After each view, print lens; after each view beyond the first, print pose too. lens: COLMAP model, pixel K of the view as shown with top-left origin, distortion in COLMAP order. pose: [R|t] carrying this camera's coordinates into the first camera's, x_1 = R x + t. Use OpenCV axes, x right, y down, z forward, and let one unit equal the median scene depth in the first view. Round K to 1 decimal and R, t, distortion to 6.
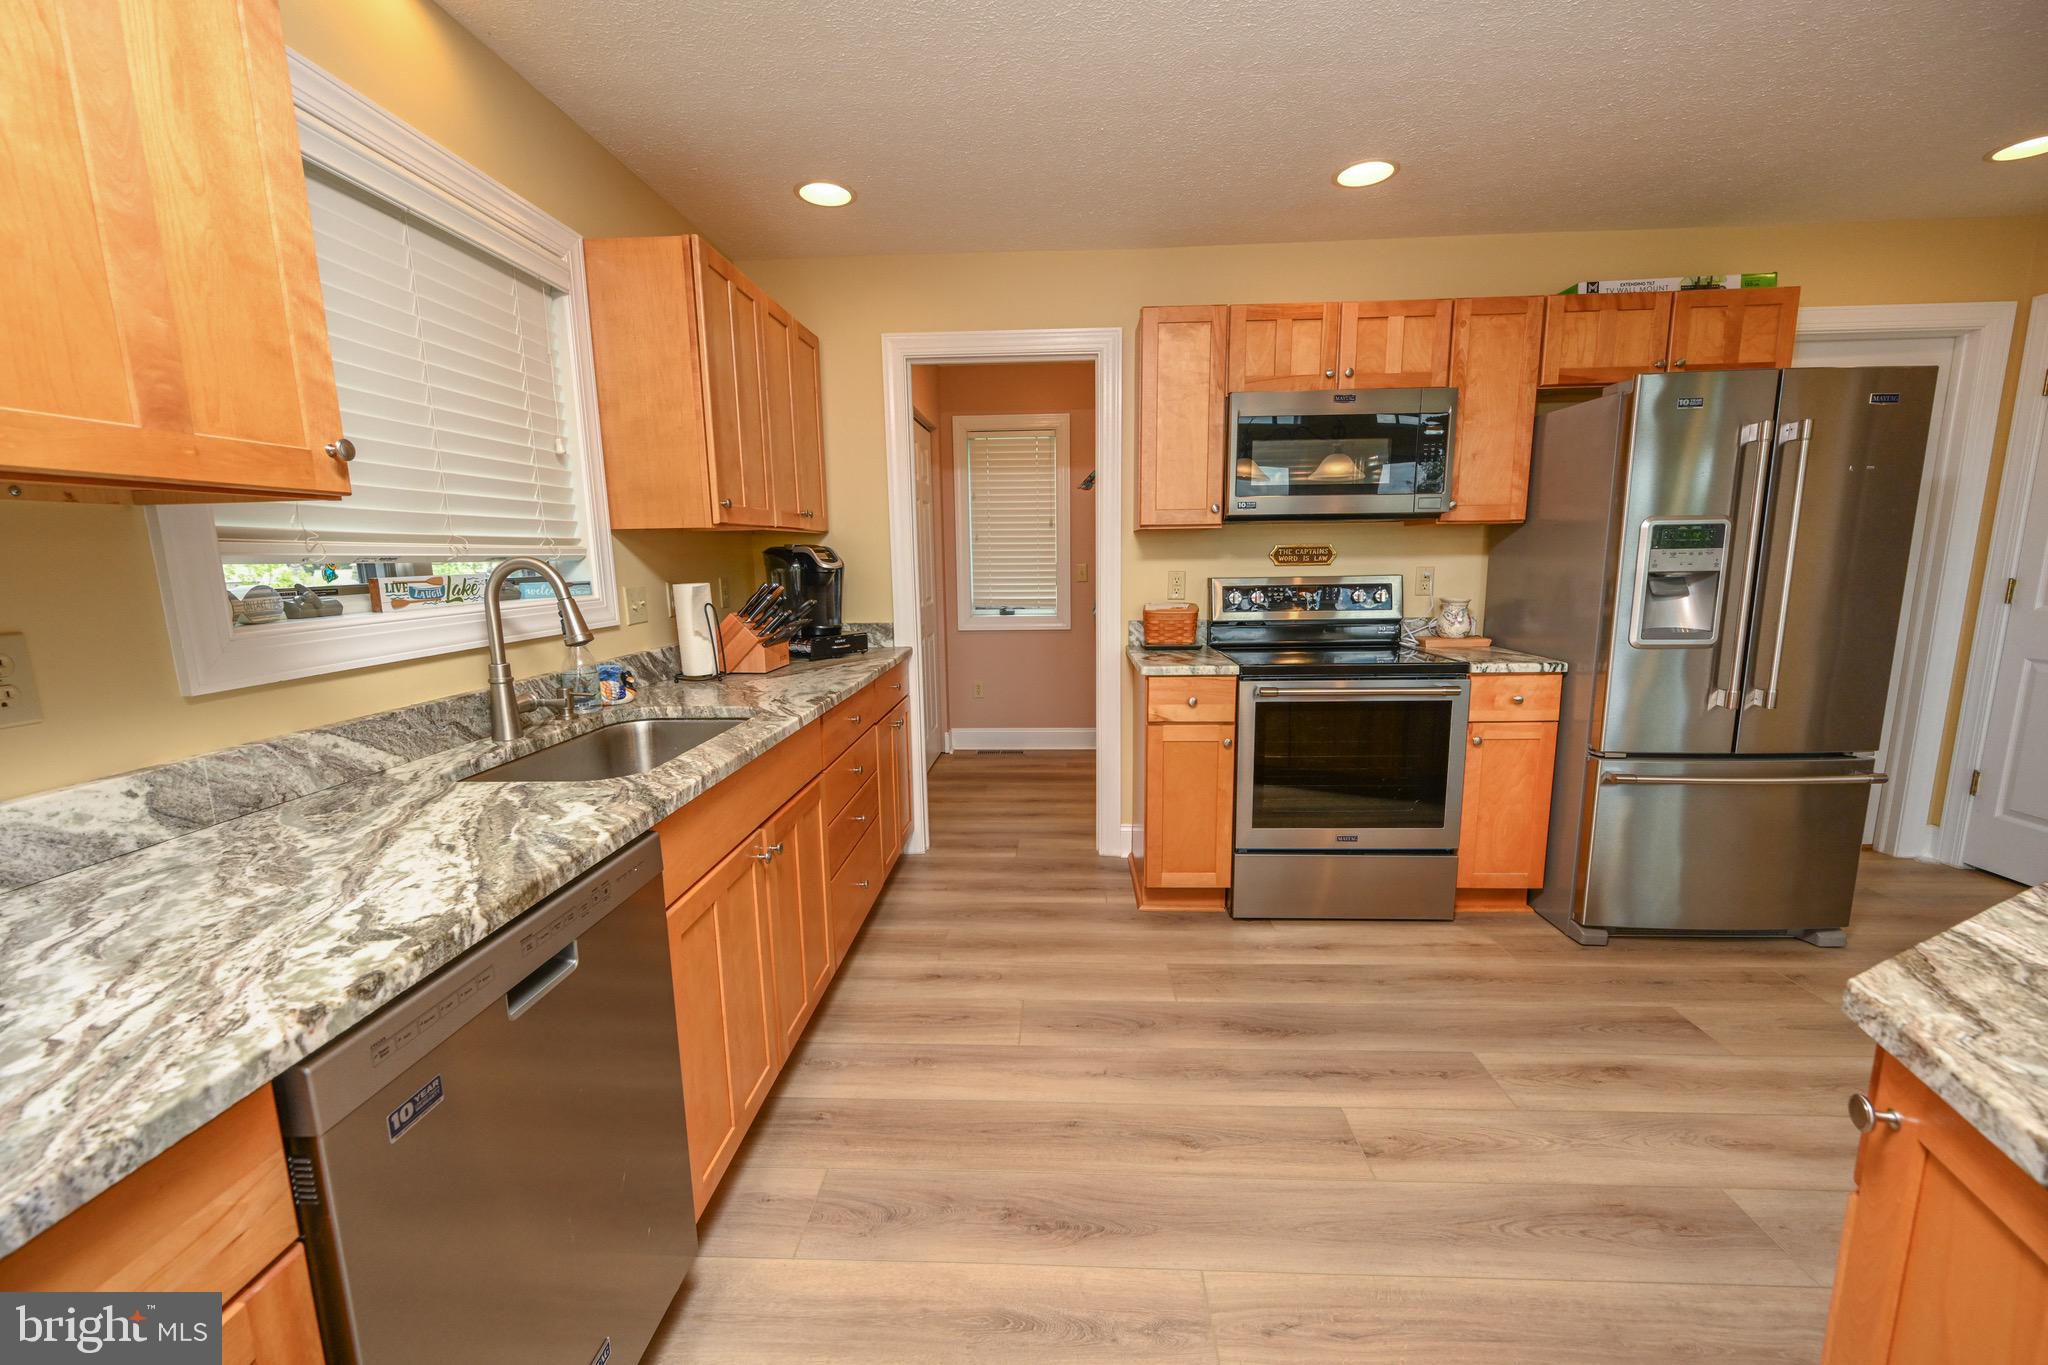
lens RADIAL K [[803.9, 0, 1025.8], [0, 803.9, 686.3], [0, 0, 1]] dist [-0.000265, 0.000233]
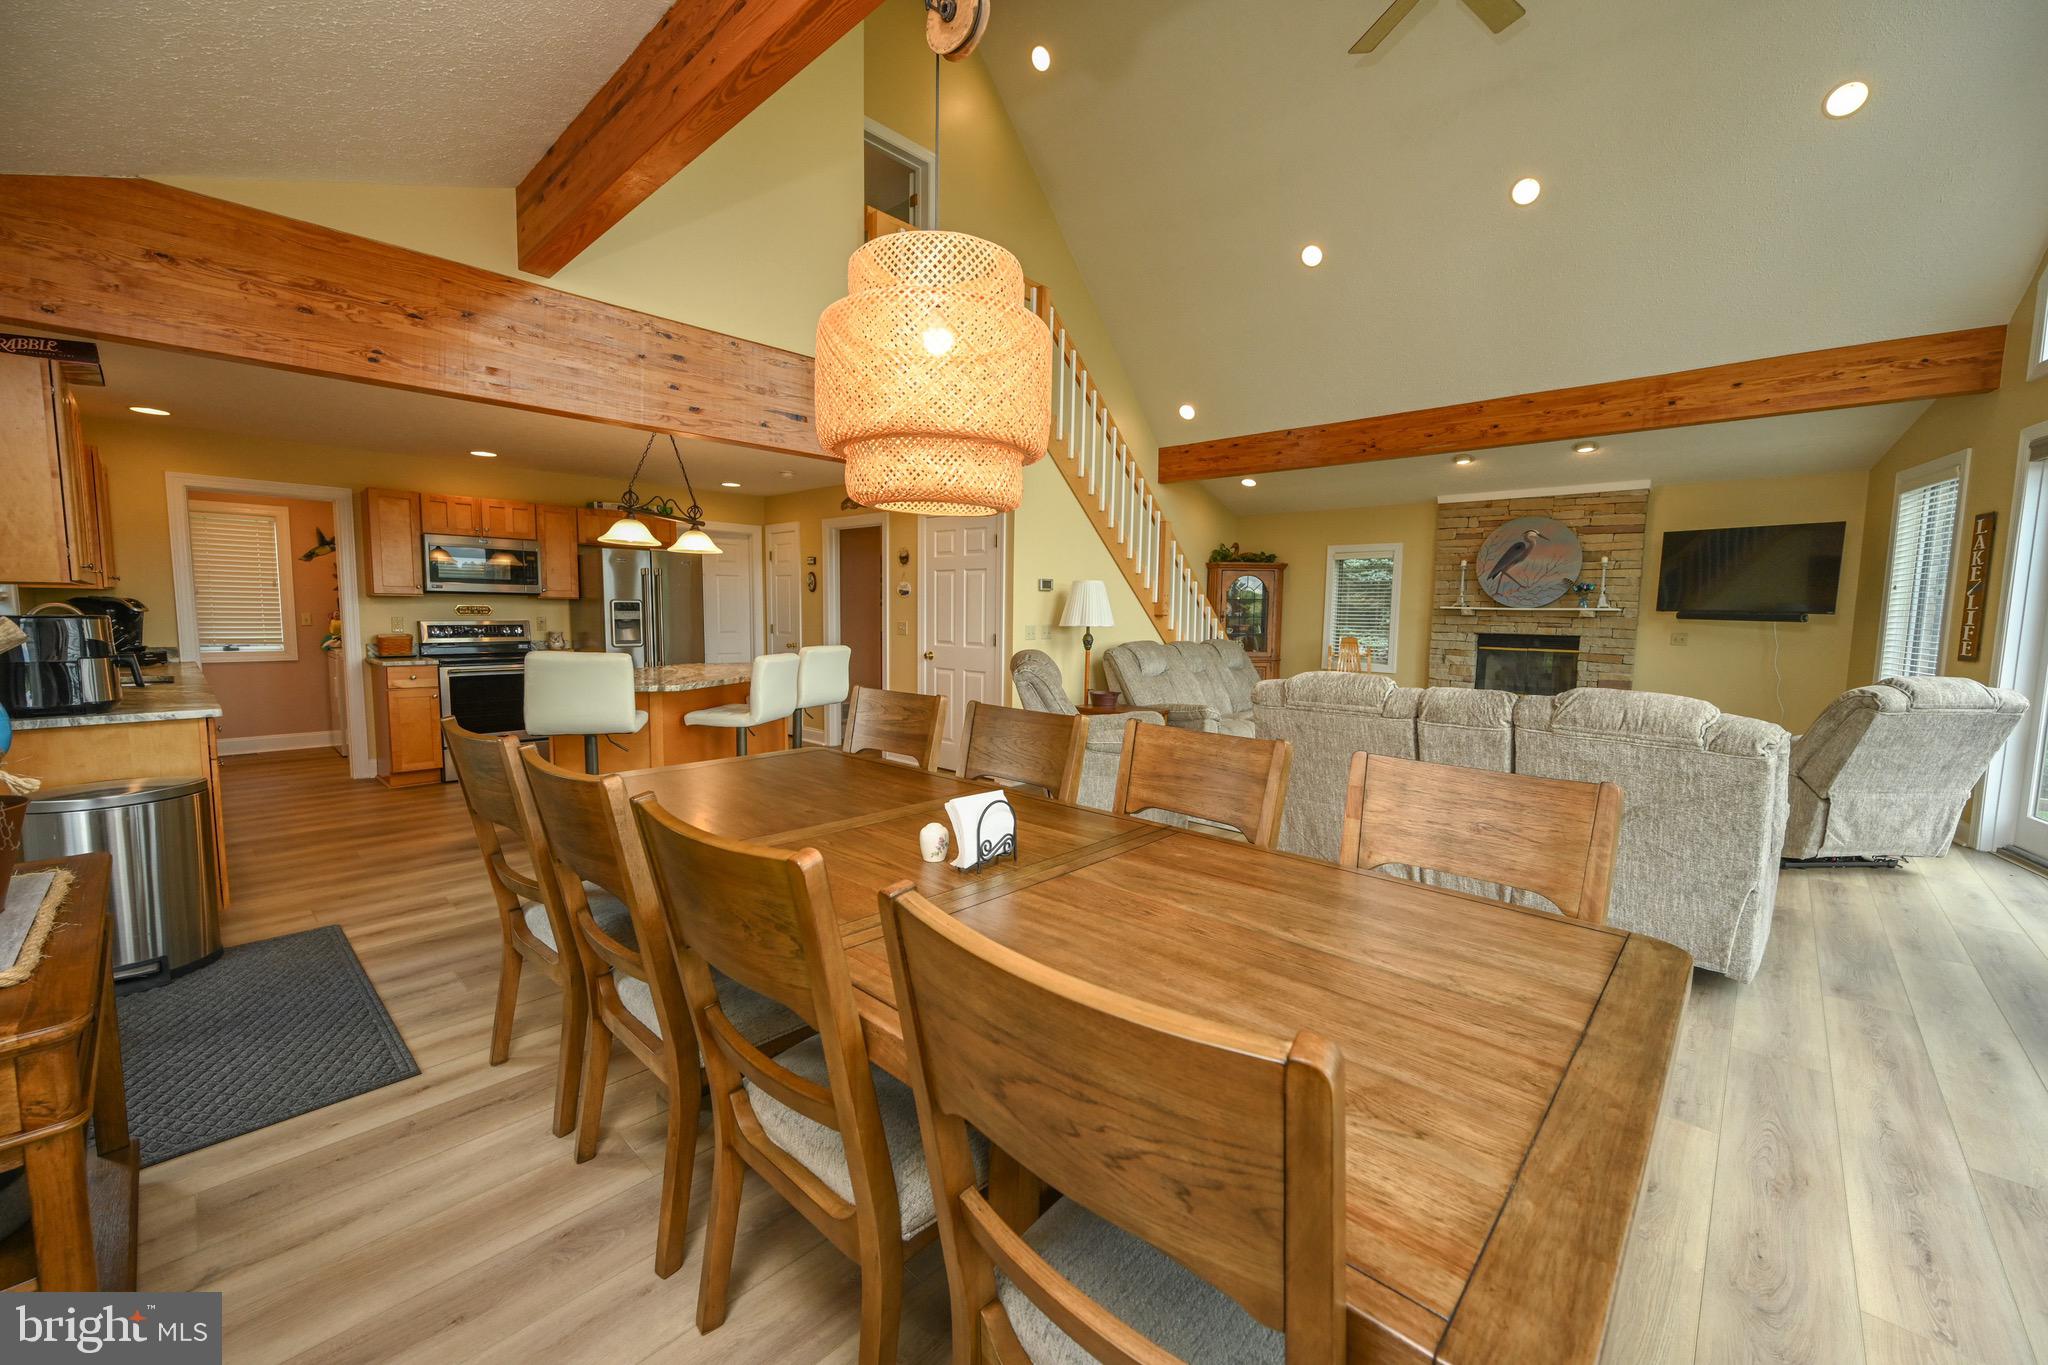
lens RADIAL K [[803.9, 0, 1025.0], [0, 803.9, 679.8], [0, 0, 1]] dist [-0.000265, 0.000233]
pose [[0.648130, -0.043934, 0.760262, -0.351026], [0.104465, 0.994026, -0.031615, 0.254449], [-0.754331, 0.099911, 0.648847, -1.557678]]
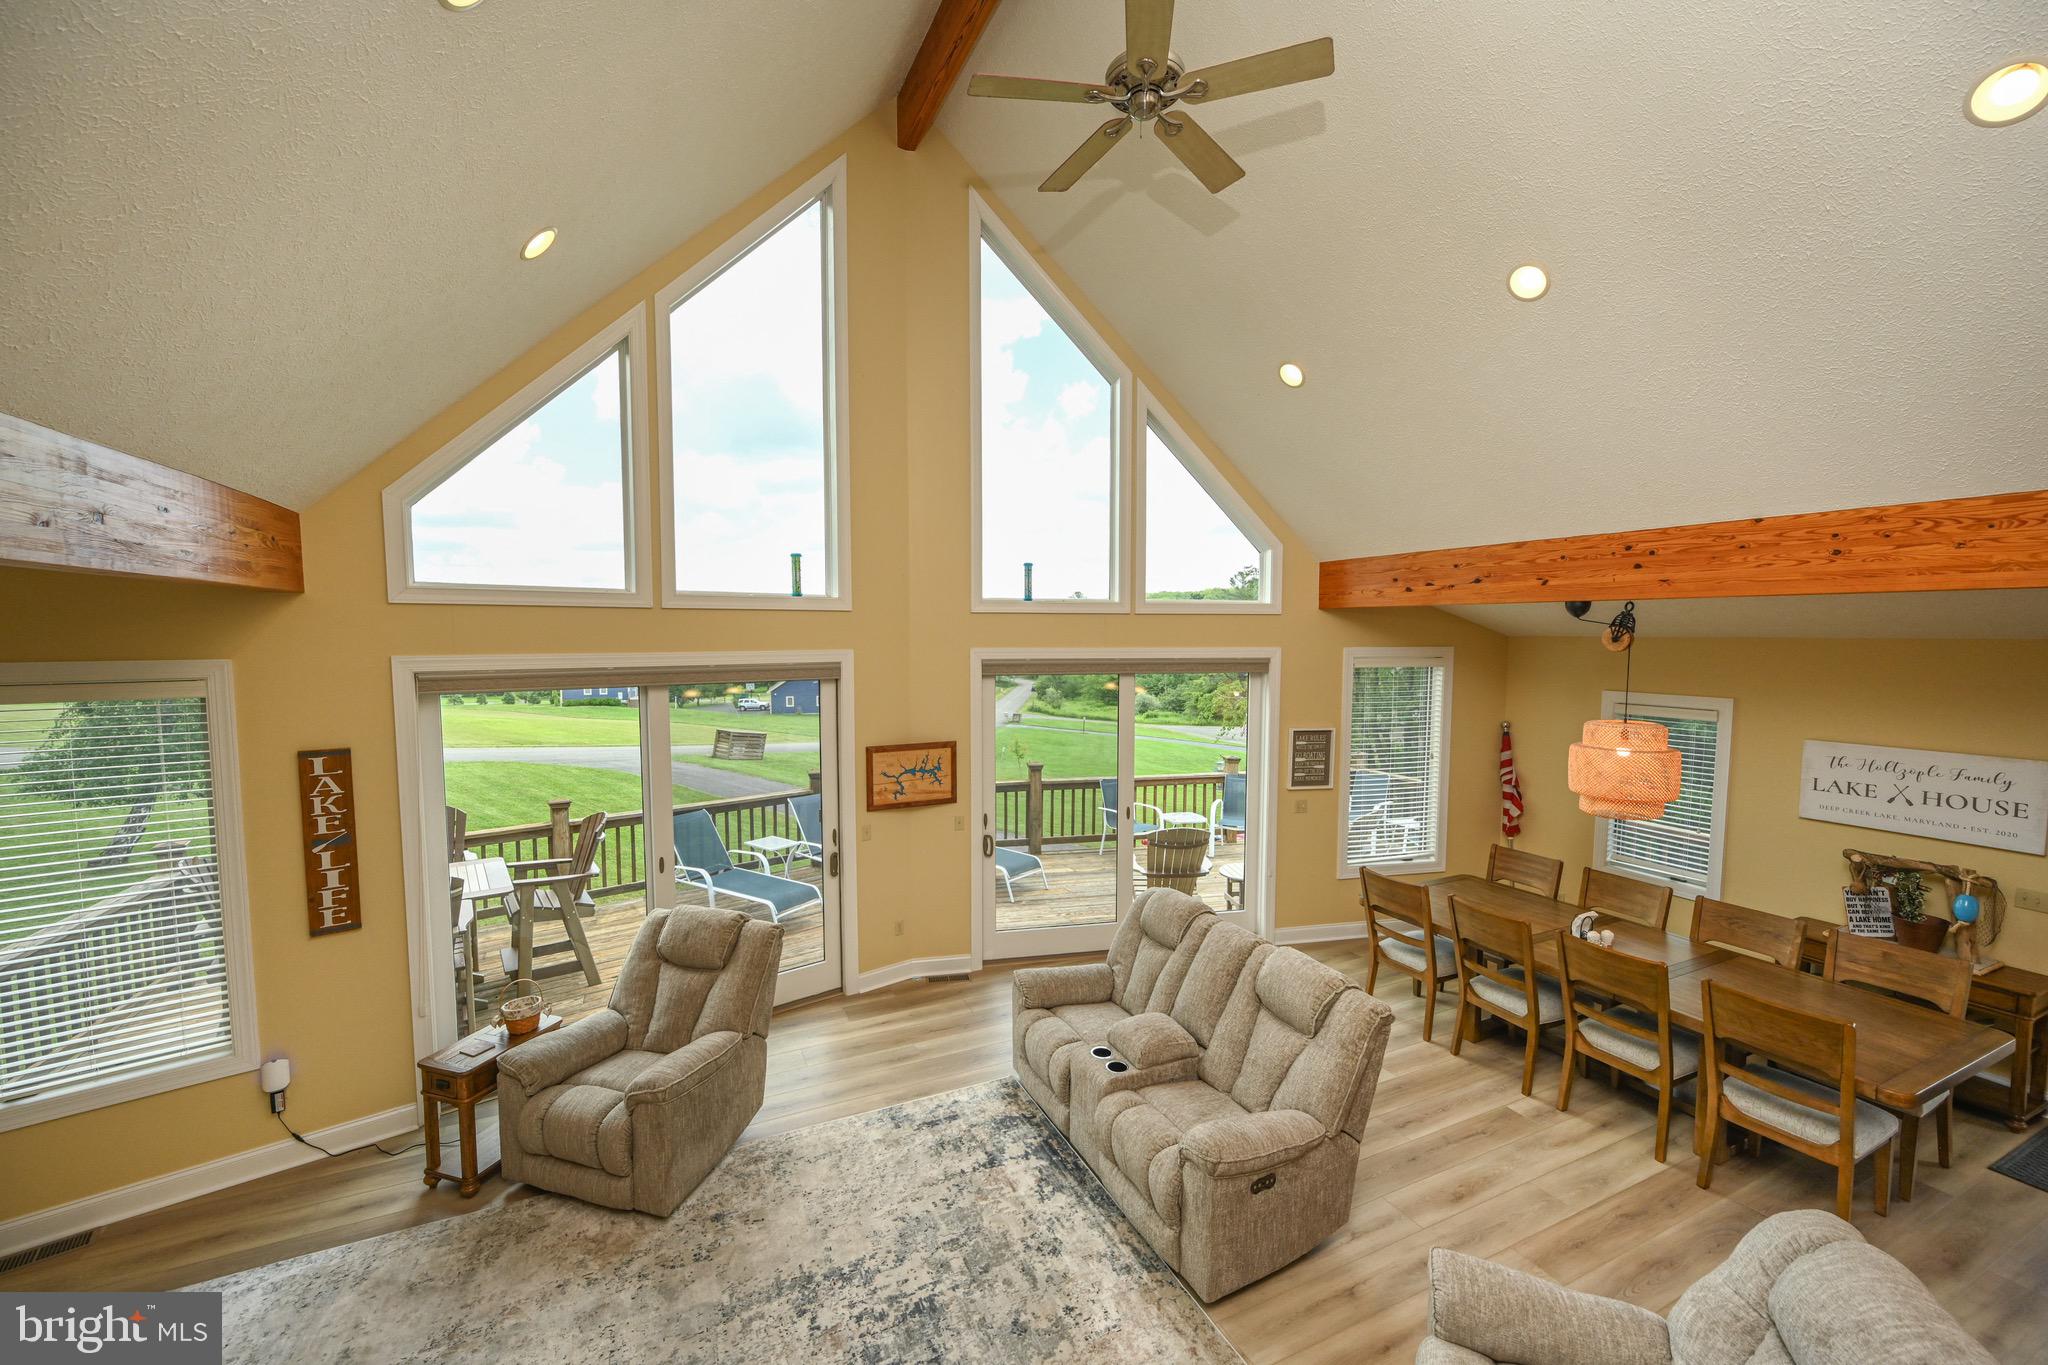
lens RADIAL K [[803.9, 0, 1024.1], [0, 803.9, 690.9], [0, 0, 1]] dist [-0.000265, 0.000233]
pose [[-0.888253, 0.047815, -0.456859, 1.963158], [-0.064892, 0.971532, 0.227848, -0.451987], [0.454748, 0.232033, -0.859863, -0.289173]]
